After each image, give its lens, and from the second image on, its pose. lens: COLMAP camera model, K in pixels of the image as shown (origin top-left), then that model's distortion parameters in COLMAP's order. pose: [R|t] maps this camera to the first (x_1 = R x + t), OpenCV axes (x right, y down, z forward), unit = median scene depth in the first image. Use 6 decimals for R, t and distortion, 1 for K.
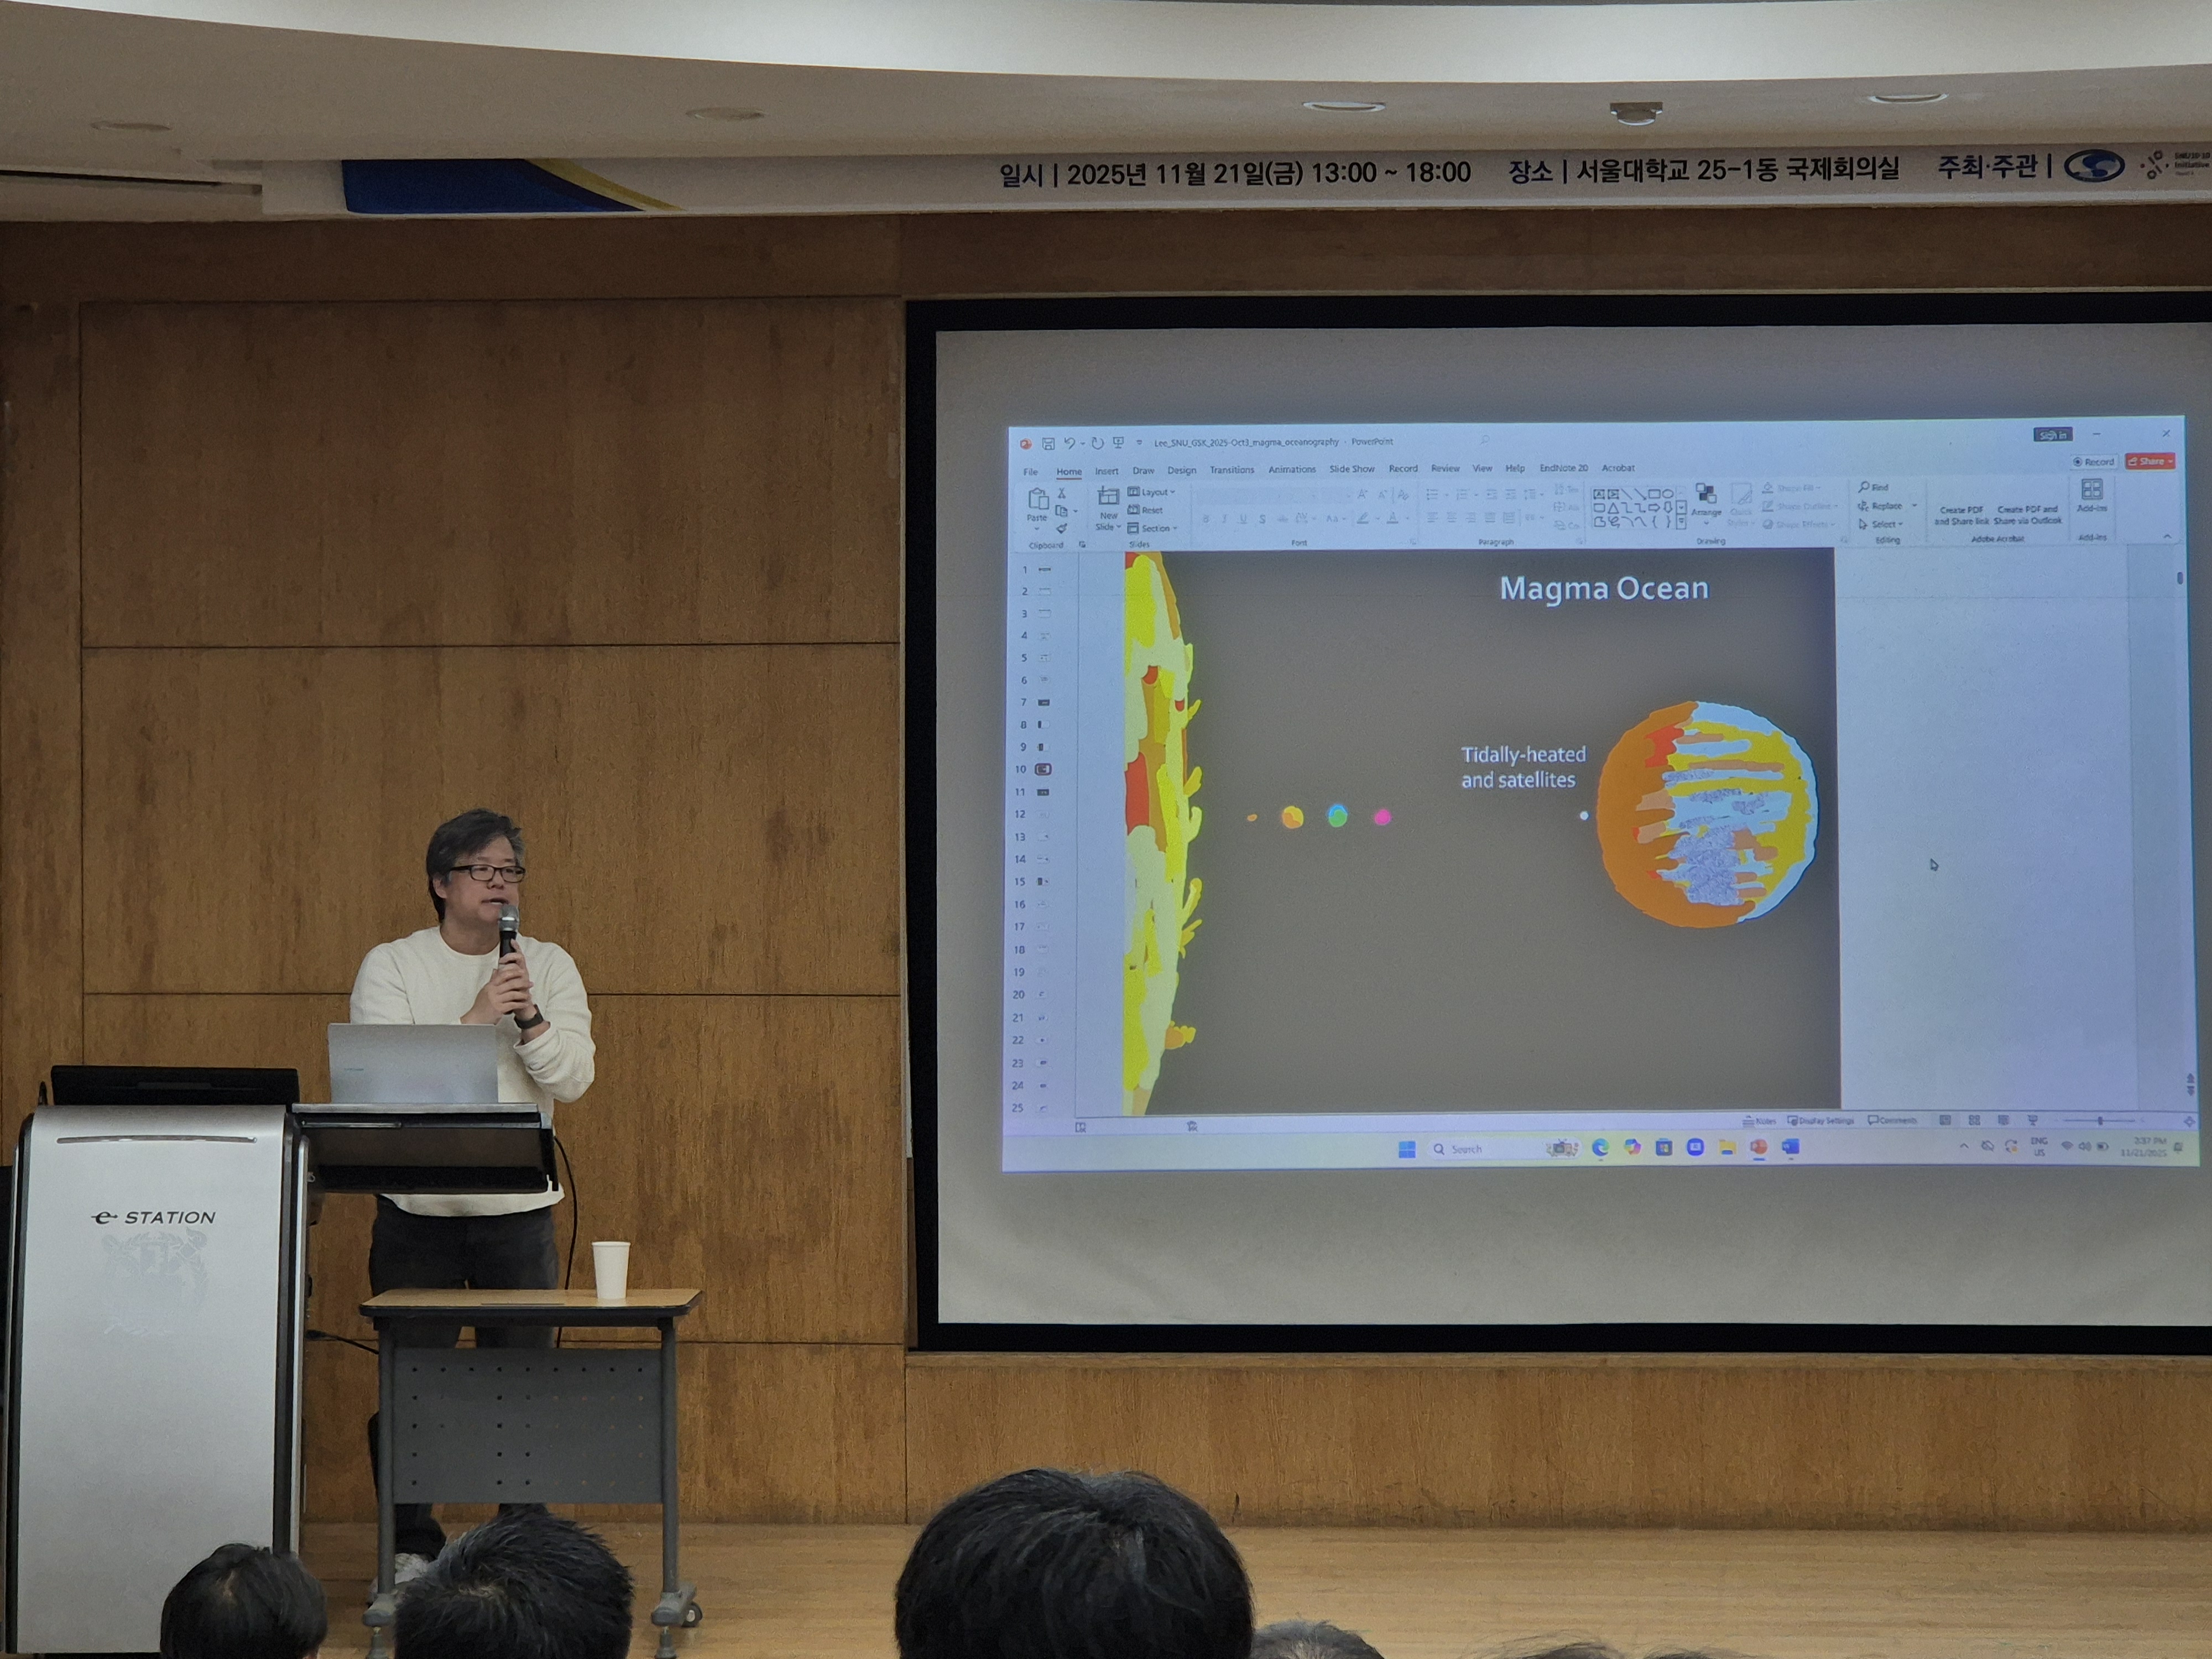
lens RADIAL K [[5078.2, 0, 1131.2], [0, 5078.2, 887.3], [0, 0, 1]] dist [-0.042652, 0.000000]
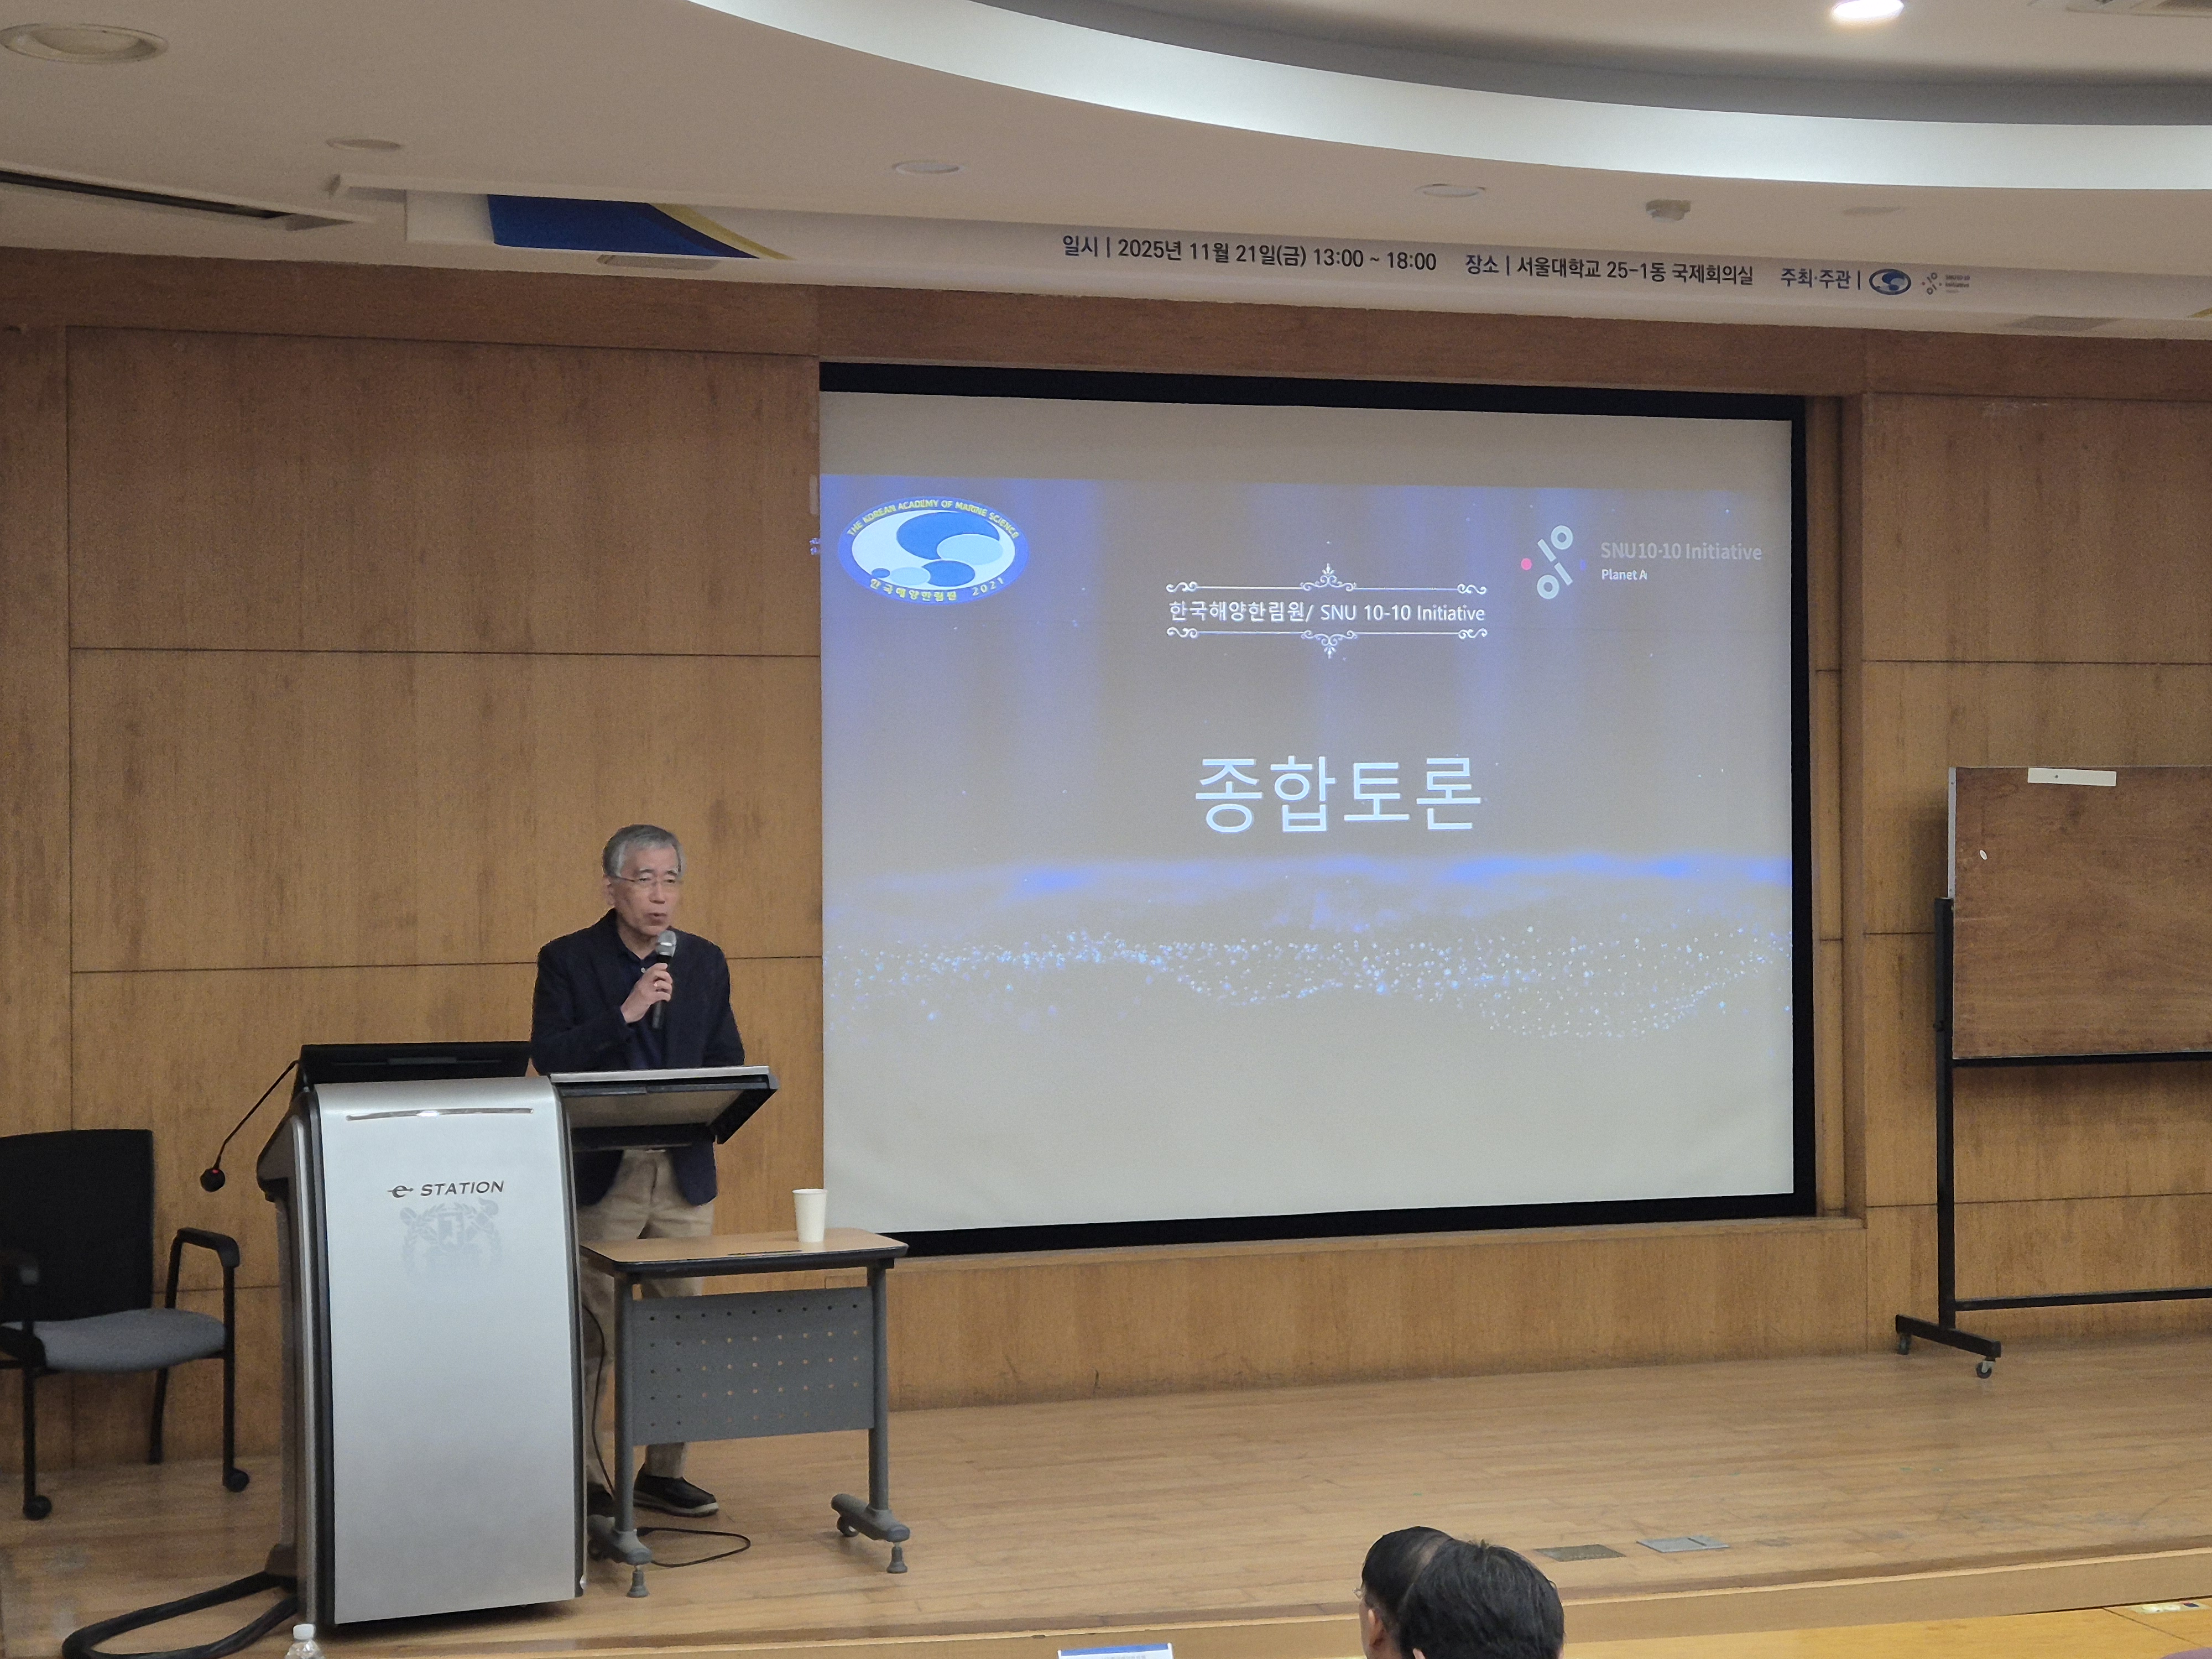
lens RADIAL K [[3434.4, 0, 1087.6], [0, 3434.4, 827.8], [0, 0, 1]] dist [0.089587, 0.000000]
pose [[0.933157, -0.005737, 0.359424, -0.271048], [0.008862, 0.999936, -0.007046, -0.002344], [-0.359361, 0.009760, 0.933148, 0.242768]]
